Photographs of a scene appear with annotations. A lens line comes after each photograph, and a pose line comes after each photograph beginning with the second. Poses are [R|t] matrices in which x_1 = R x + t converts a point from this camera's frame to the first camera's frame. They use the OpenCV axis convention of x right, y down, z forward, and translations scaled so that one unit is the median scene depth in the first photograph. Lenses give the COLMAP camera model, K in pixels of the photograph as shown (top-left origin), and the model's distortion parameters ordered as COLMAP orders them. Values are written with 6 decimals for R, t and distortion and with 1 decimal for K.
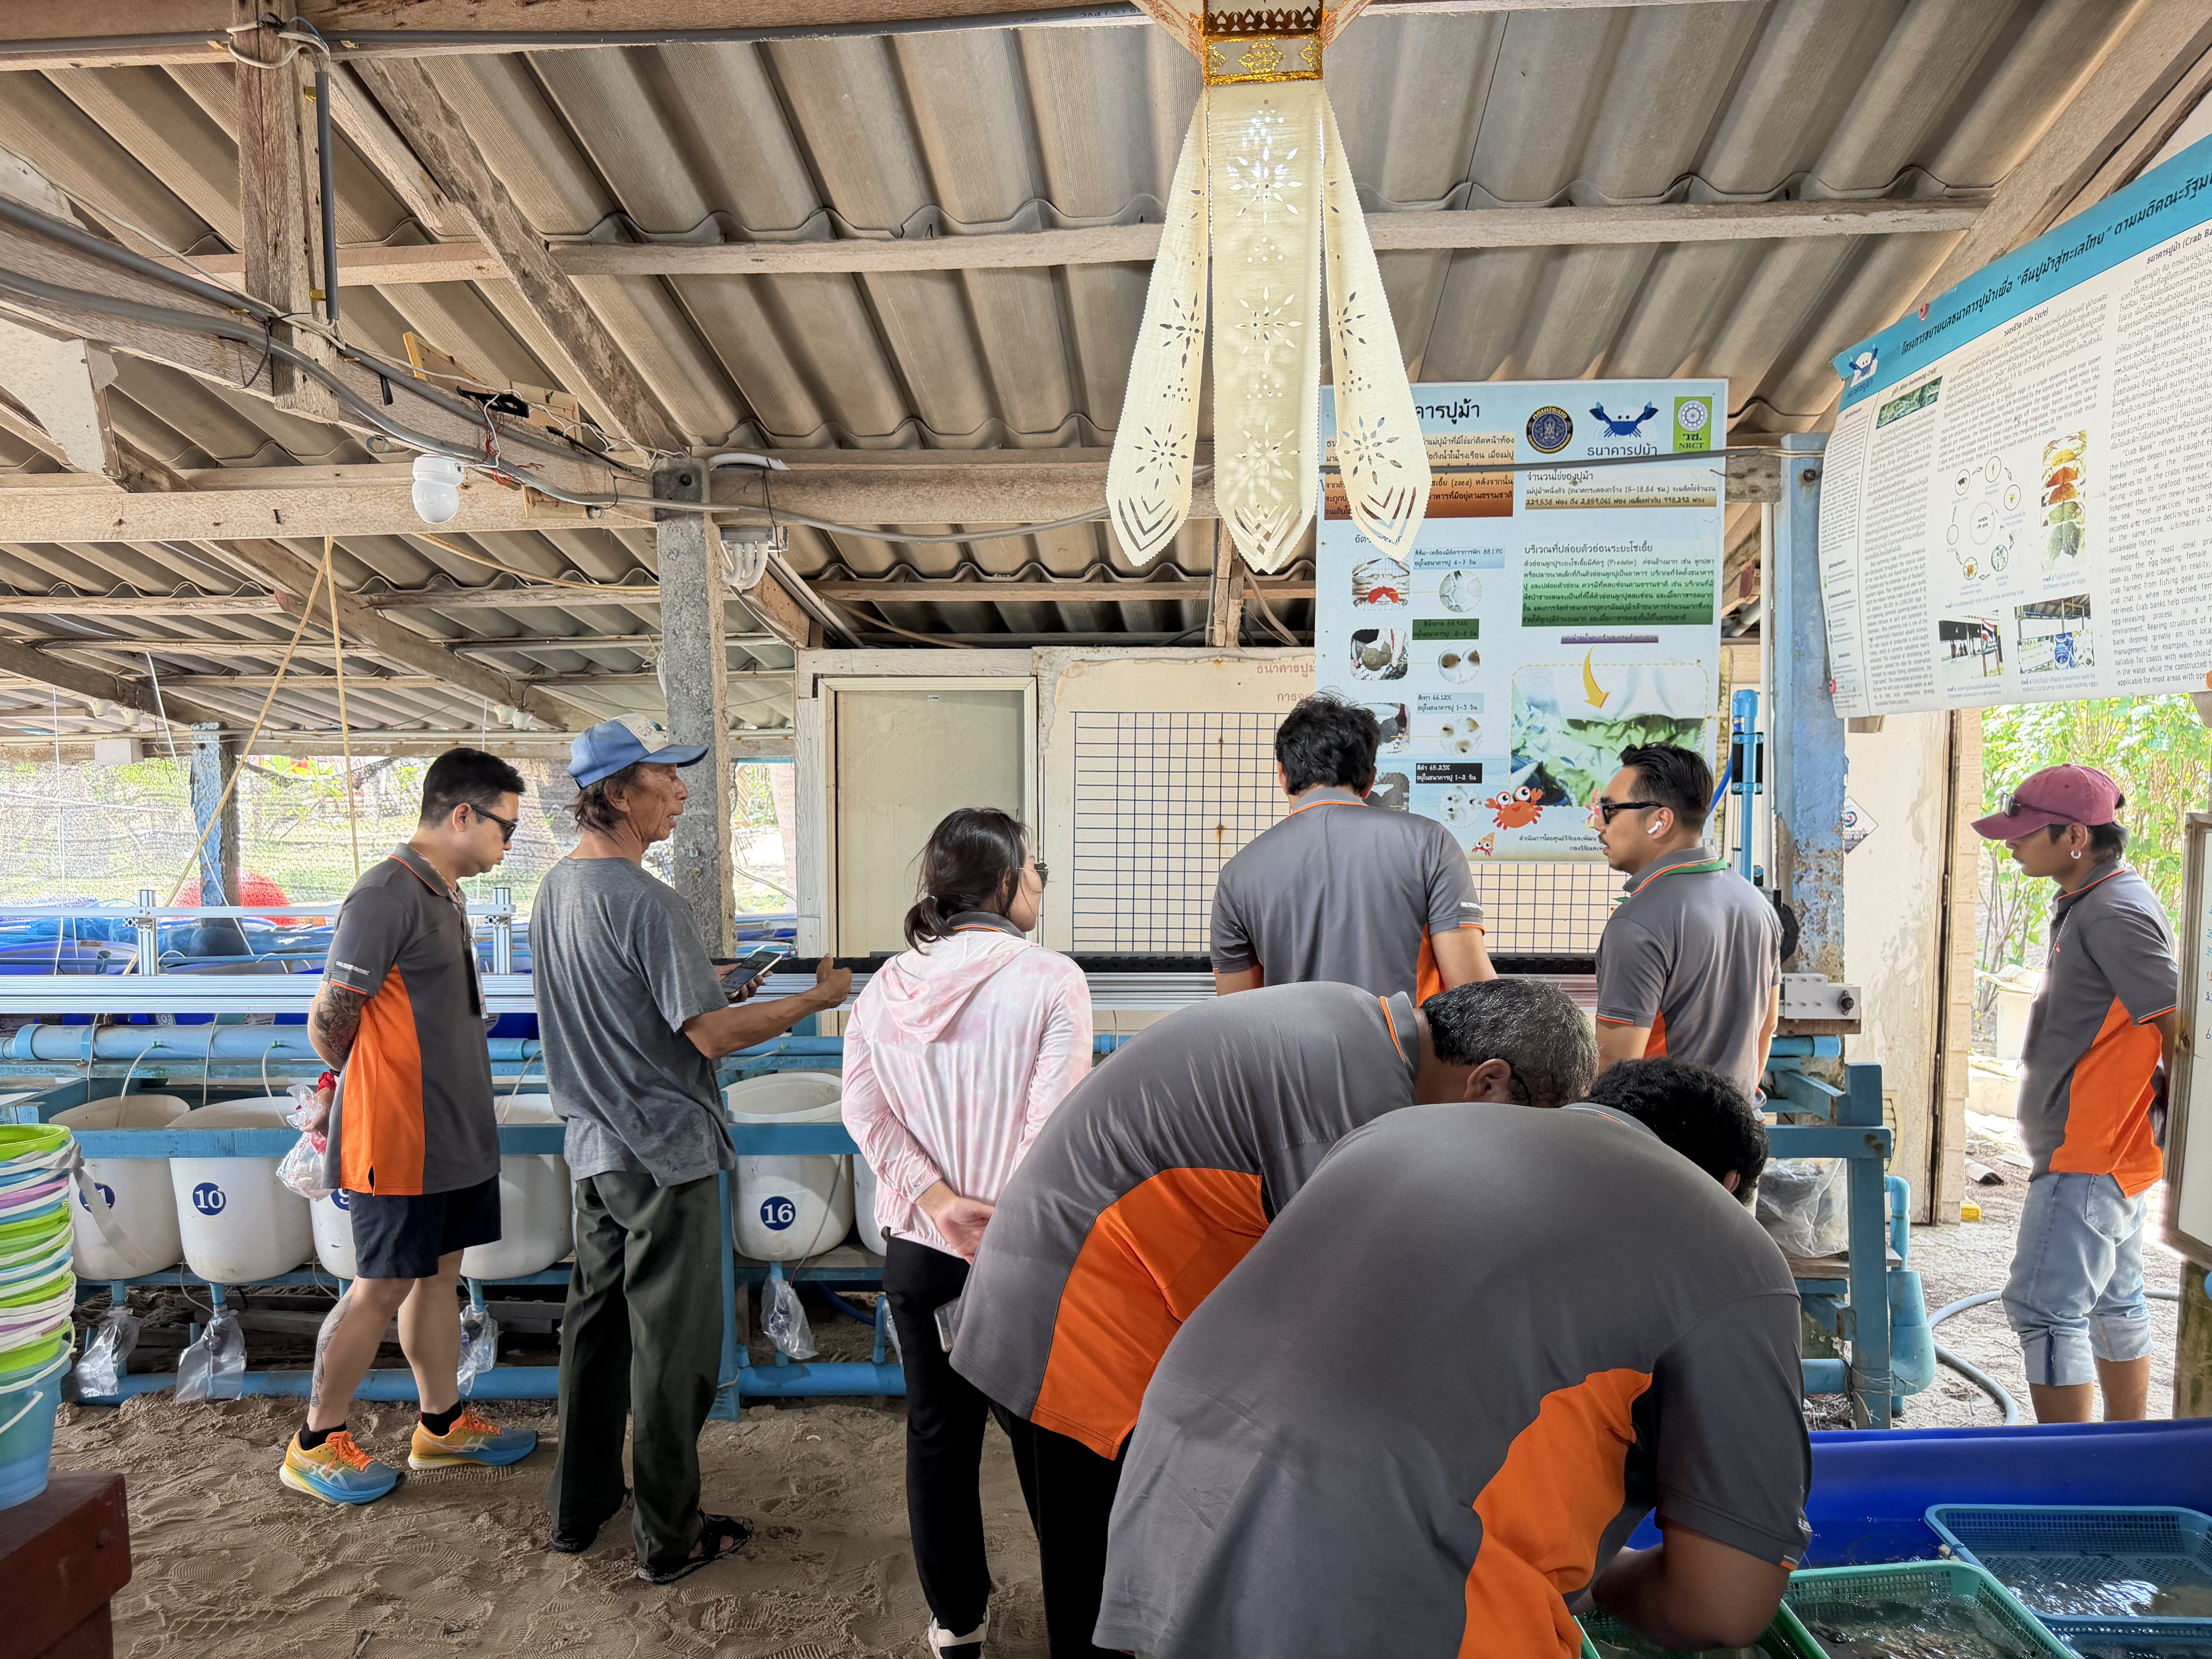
lens RADIAL K [[1588.3, 0, 1095.4], [0, 1588.3, 838.5], [0, 0, 1]] dist [0.035206, -0.033877]
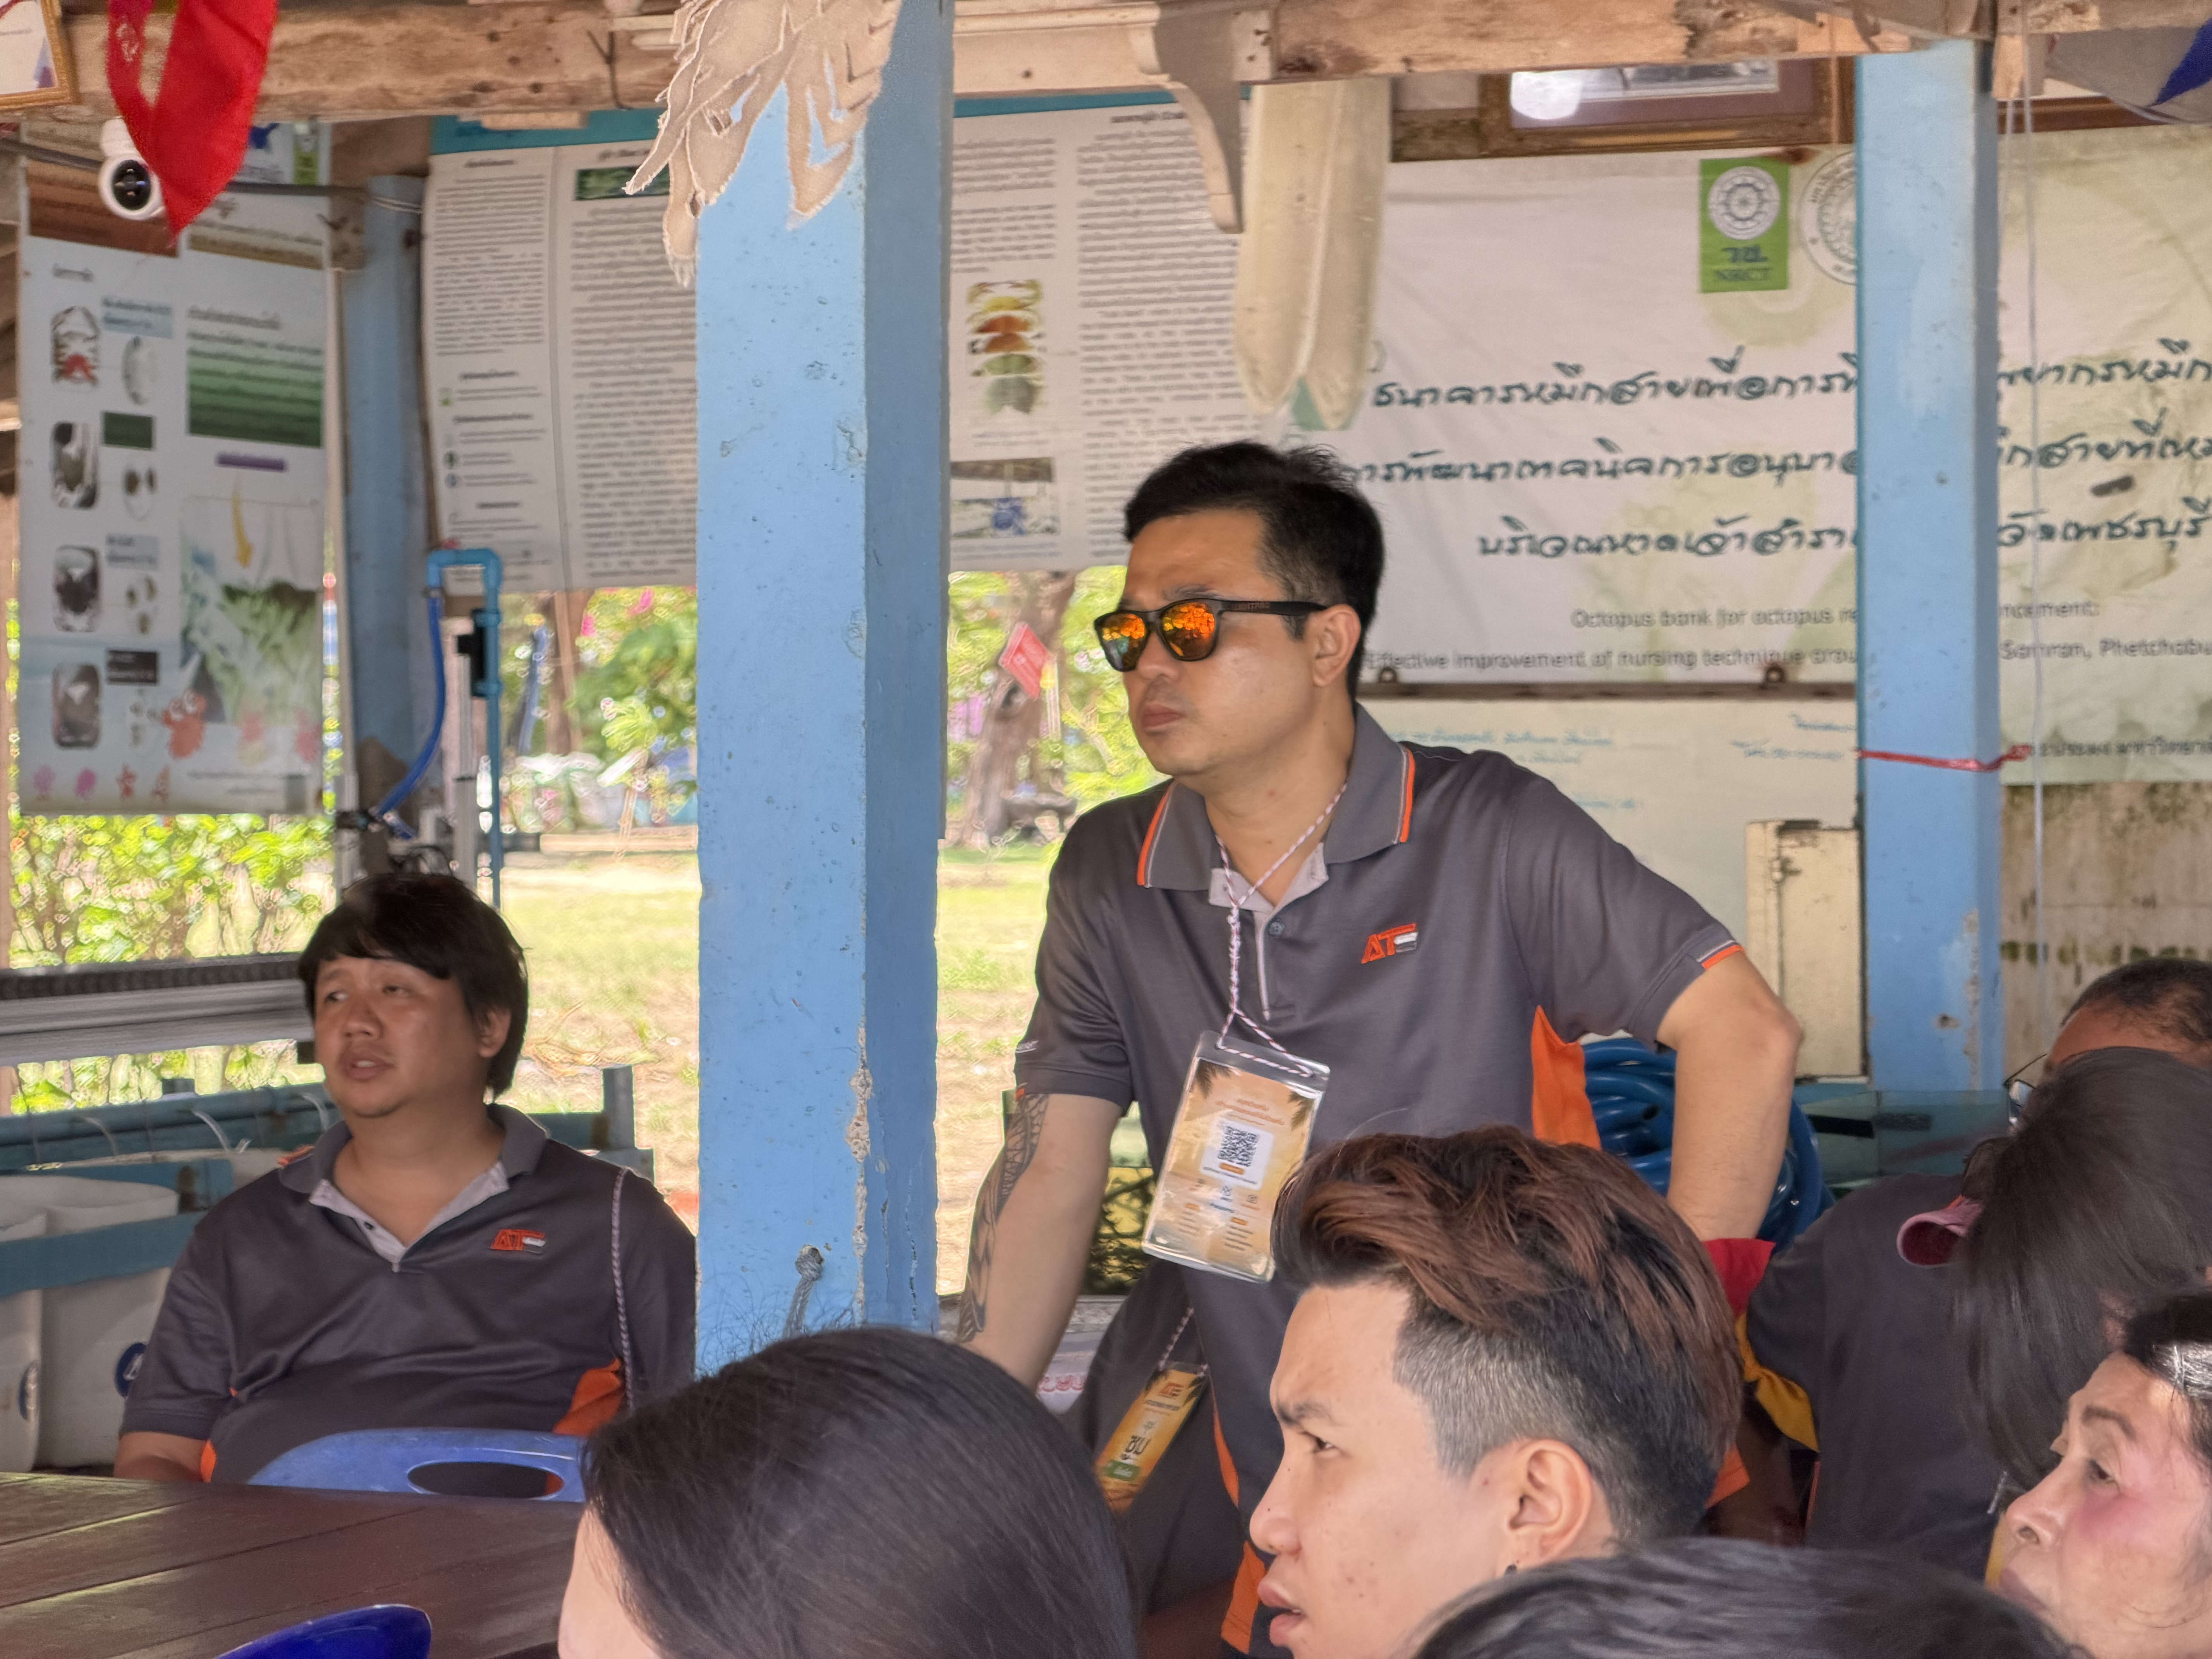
lens RADIAL K [[6577.4, 0, 1125.0], [0, 6577.4, 845.1], [0, 0, 1]] dist [0.290188, 0.000000]
pose [[0.334293, -0.005488, 0.942453, -2.852905], [0.065960, 0.997667, -0.017587, 0.136097], [-0.940158, 0.068043, 0.333875, -0.285184]]
